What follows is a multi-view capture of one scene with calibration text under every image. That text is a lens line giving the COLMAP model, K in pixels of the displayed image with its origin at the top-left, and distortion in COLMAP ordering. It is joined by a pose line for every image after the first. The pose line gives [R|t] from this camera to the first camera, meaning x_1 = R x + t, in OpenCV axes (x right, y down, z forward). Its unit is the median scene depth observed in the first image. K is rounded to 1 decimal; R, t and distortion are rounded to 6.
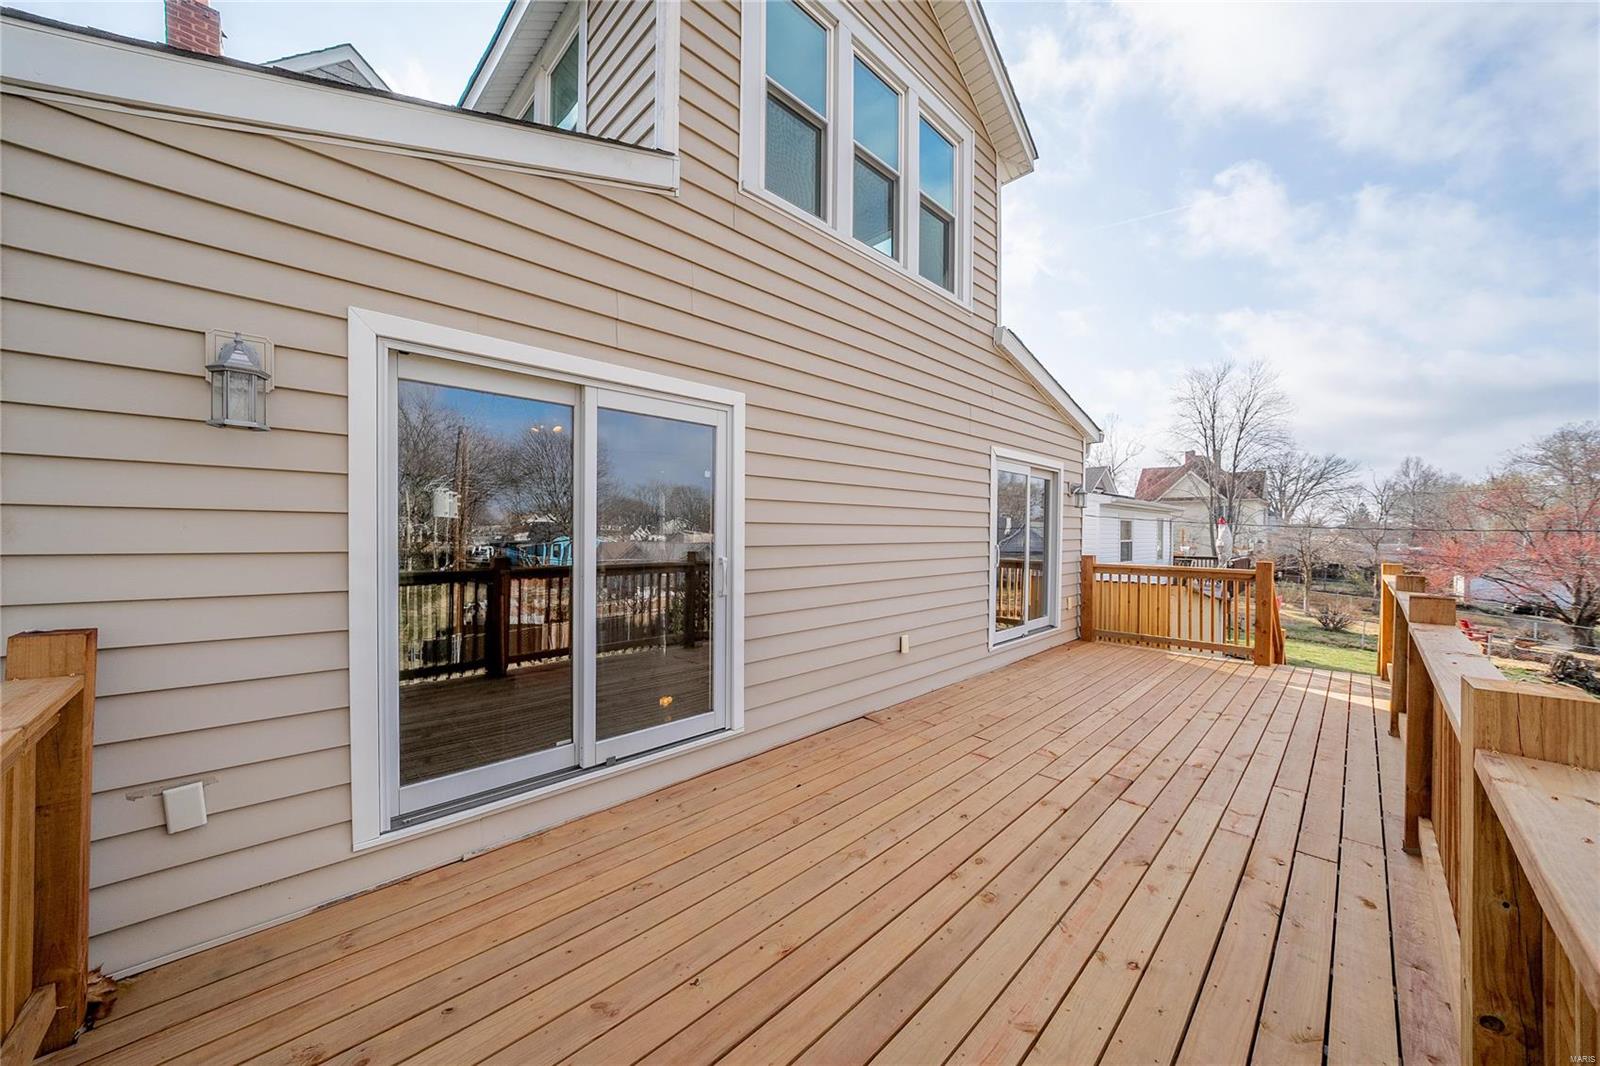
lens RADIAL K [[547.2, 0, 781.3], [0, 547.2, 535.6], [0, 0, 1]] dist [-0.008901, 0.000016]
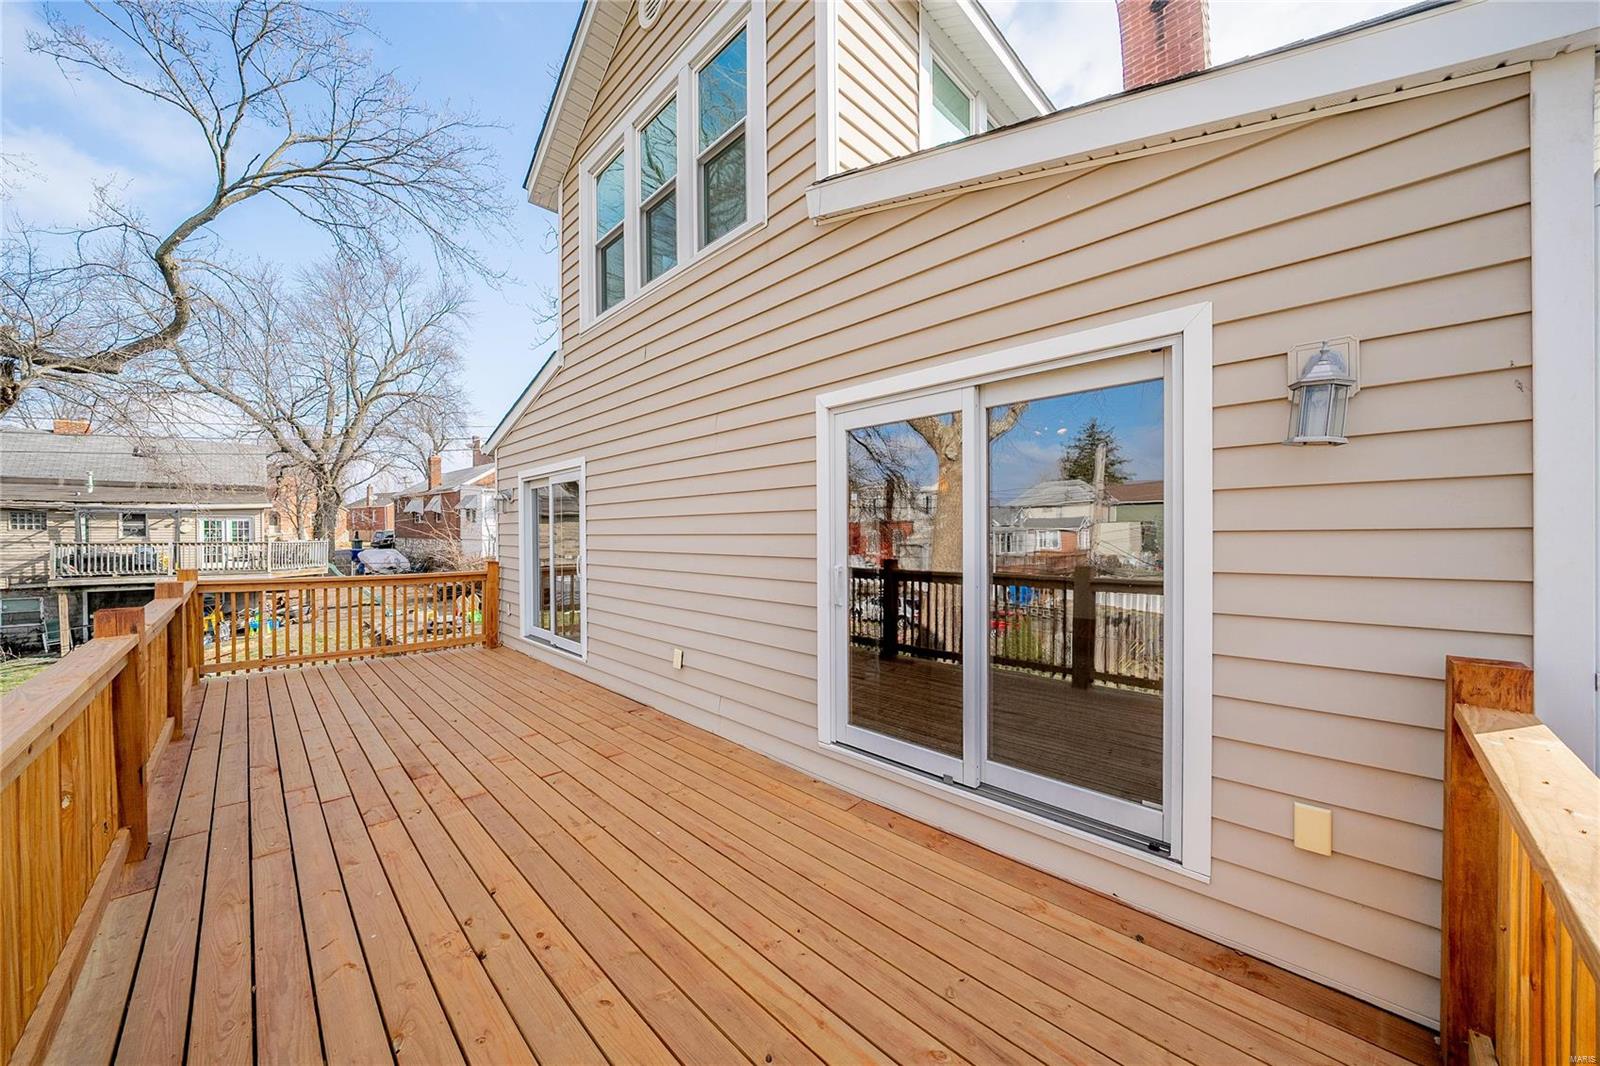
lens RADIAL K [[556.4, 0, 802.3], [0, 556.4, 539.1], [0, 0, 1]] dist [-0.011903, -0.000038]
pose [[0.040053, -0.002173, -0.999195, 1.642318], [-0.009572, 0.999951, -0.002559, -0.013129], [0.999152, 0.009666, 0.040031, 1.609285]]
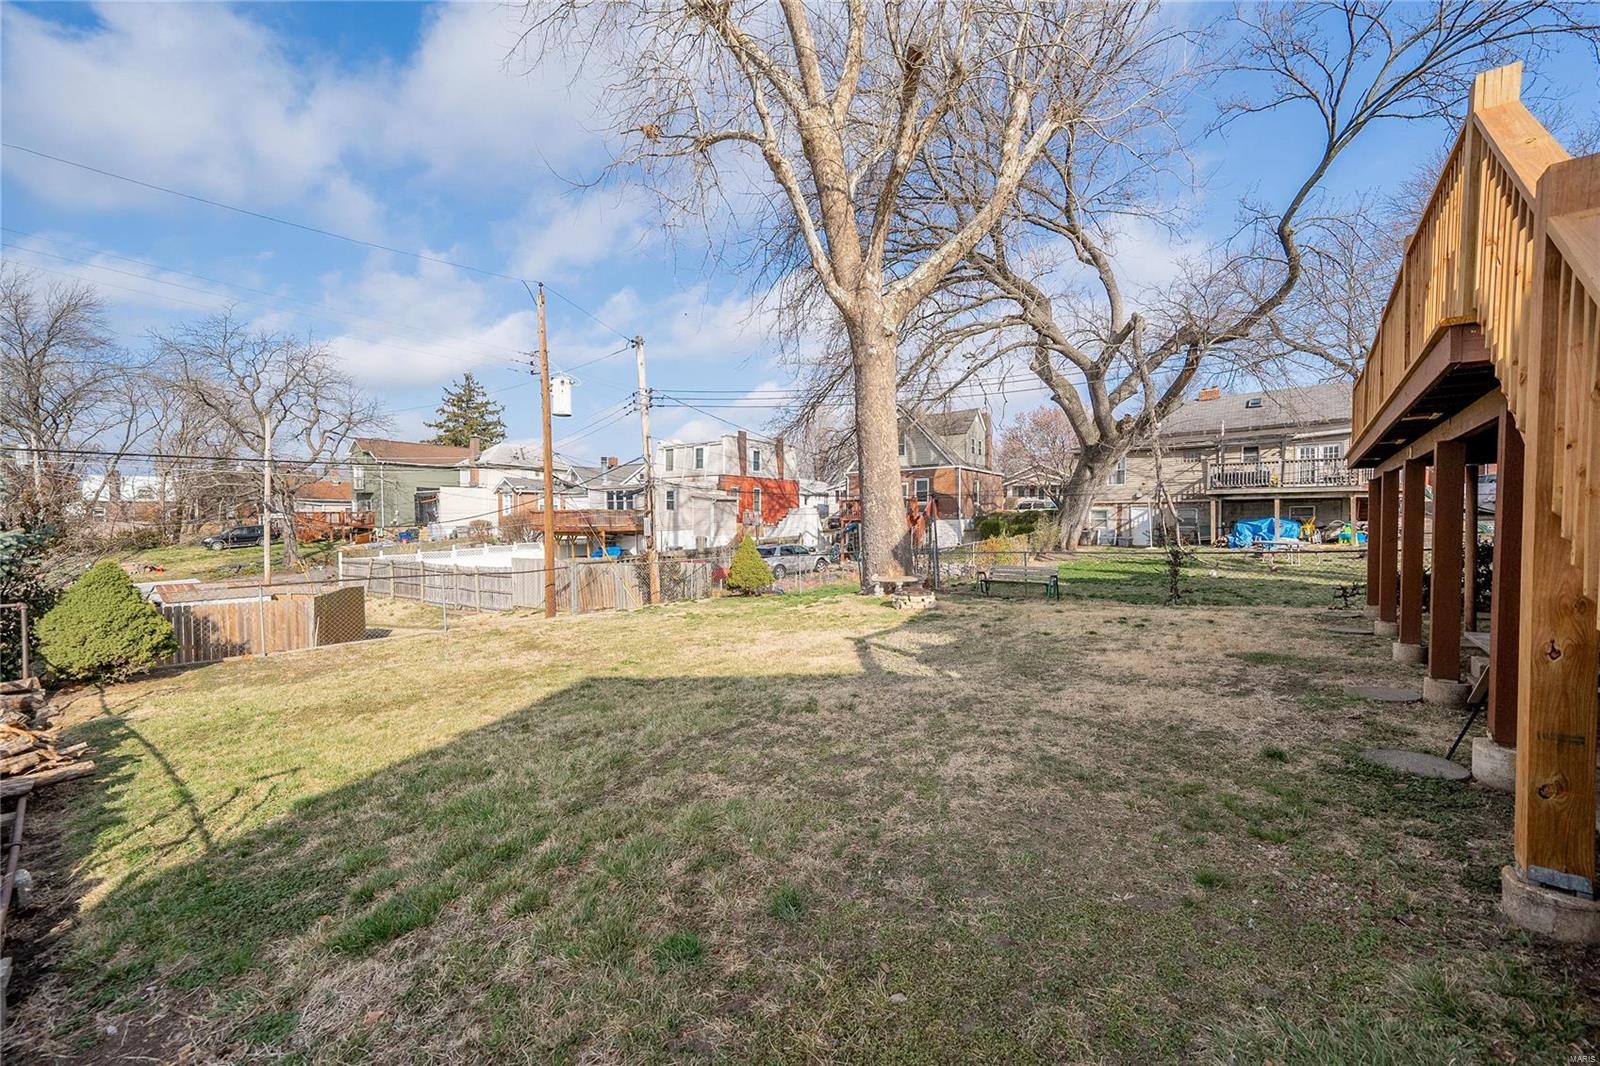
lens RADIAL K [[611.4, 0, 800.0], [0, 611.4, 533.0], [0, 0, 1]] dist [0.009188, 0.000138]
pose [[-0.991823, -0.000605, -0.127621, 2.714361], [-0.005672, 0.999210, 0.039344, 0.633622], [0.127496, 0.039746, -0.991042, 2.306761]]
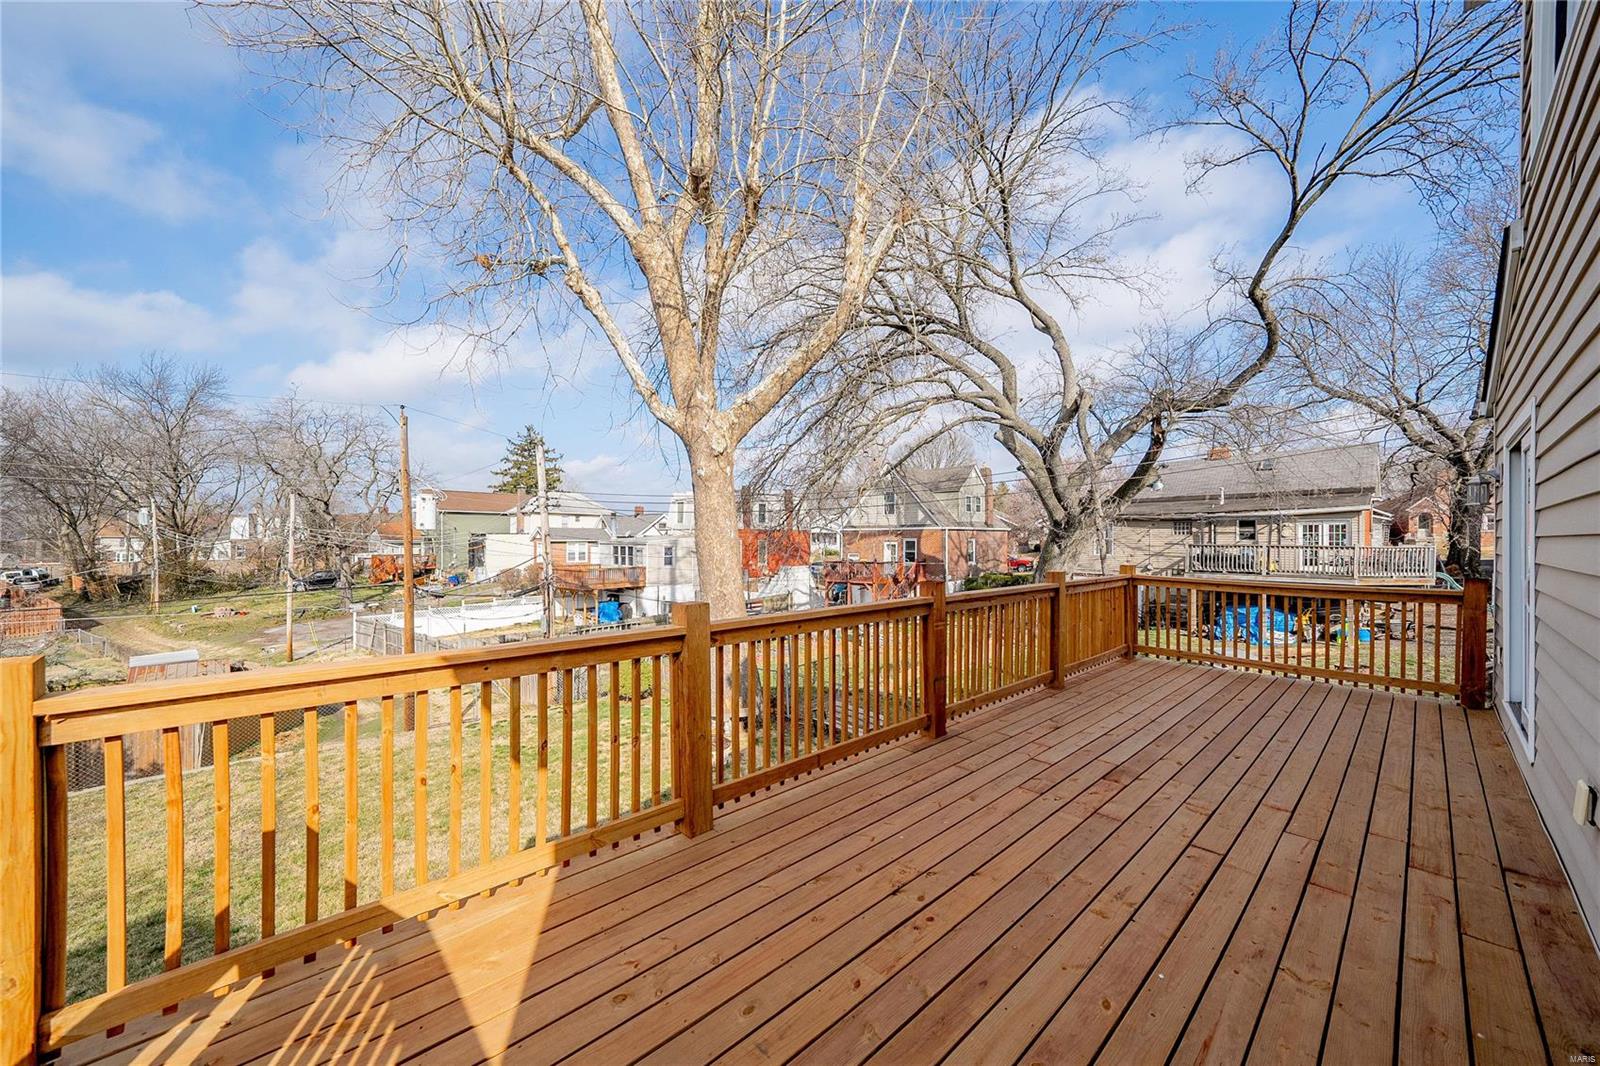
lens RADIAL K [[586.1, 0, 789.0], [0, 586.1, 542.8], [0, 0, 1]] dist [0.002340, 0.000075]
pose [[-0.999927, -0.010639, 0.005742, 1.183048], [-0.010543, 0.999809, 0.016456, -0.014053], [-0.005916, 0.016394, -0.999848, 2.013247]]
